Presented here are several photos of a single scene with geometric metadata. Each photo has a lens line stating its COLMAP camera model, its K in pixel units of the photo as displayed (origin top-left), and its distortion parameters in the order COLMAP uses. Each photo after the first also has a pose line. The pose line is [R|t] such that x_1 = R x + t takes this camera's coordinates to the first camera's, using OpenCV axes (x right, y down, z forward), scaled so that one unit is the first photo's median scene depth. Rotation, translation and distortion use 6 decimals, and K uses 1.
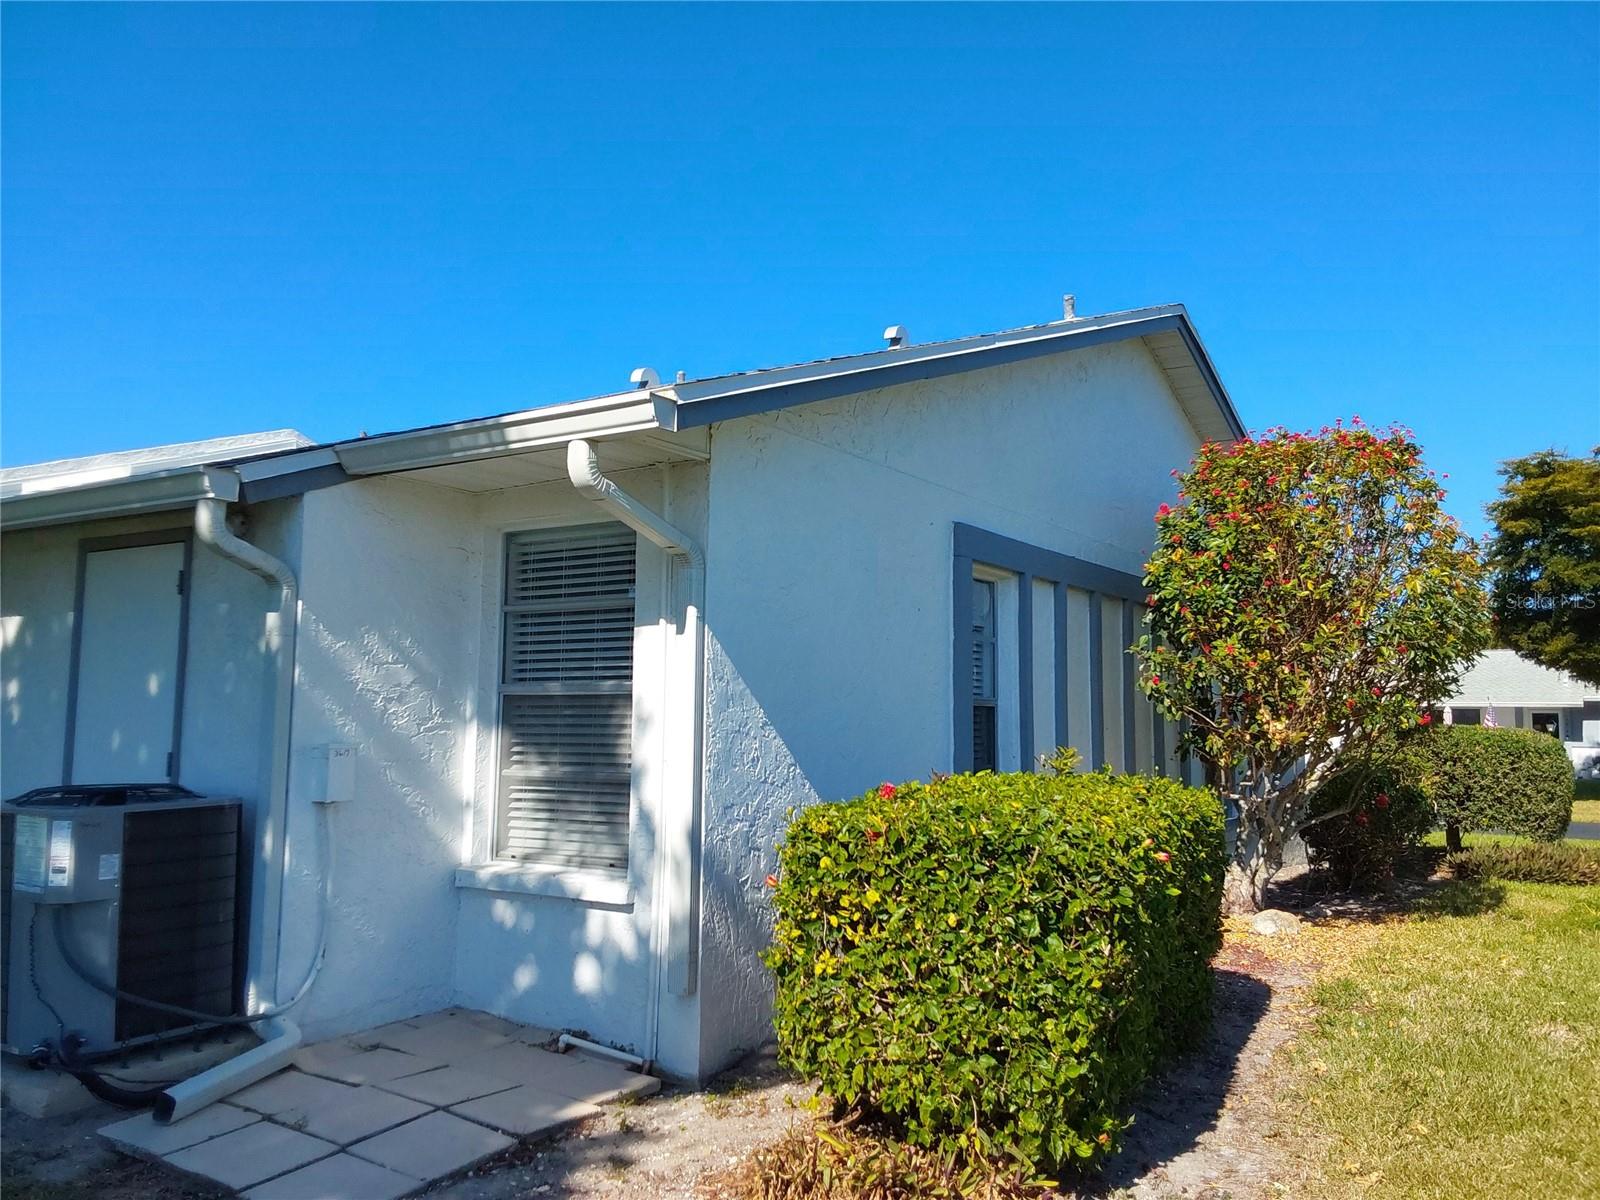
lens RADIAL K [[1288.0, 0, 787.7], [0, 1288.0, 593.9], [0, 0, 1]] dist [0.106868, -0.144949]
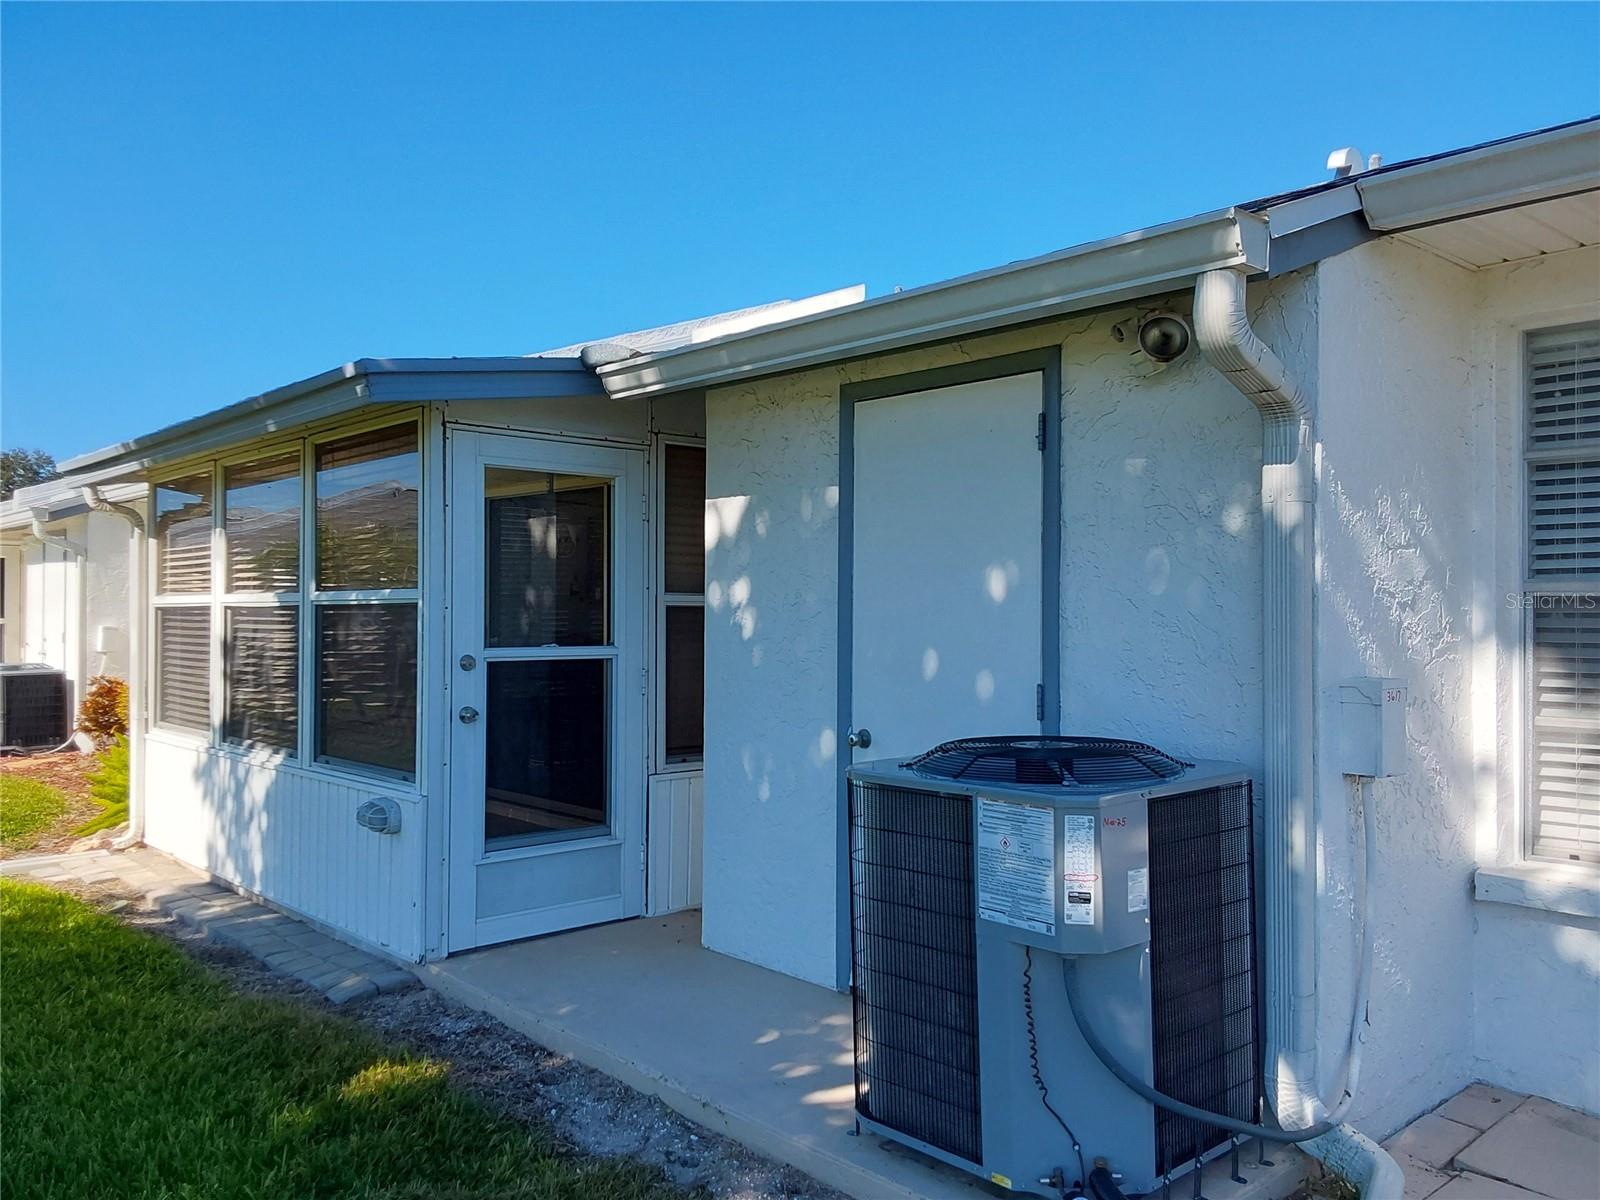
lens RADIAL K [[1288.0, 0, 816.2], [0, 1288.0, 593.8], [0, 0, 1]] dist [0.106868, -0.144949]
pose [[0.971704, -0.010312, -0.235978, -0.434956], [0.029683, 0.996458, 0.078684, 0.018925], [0.234331, -0.083462, 0.968568, 0.338393]]
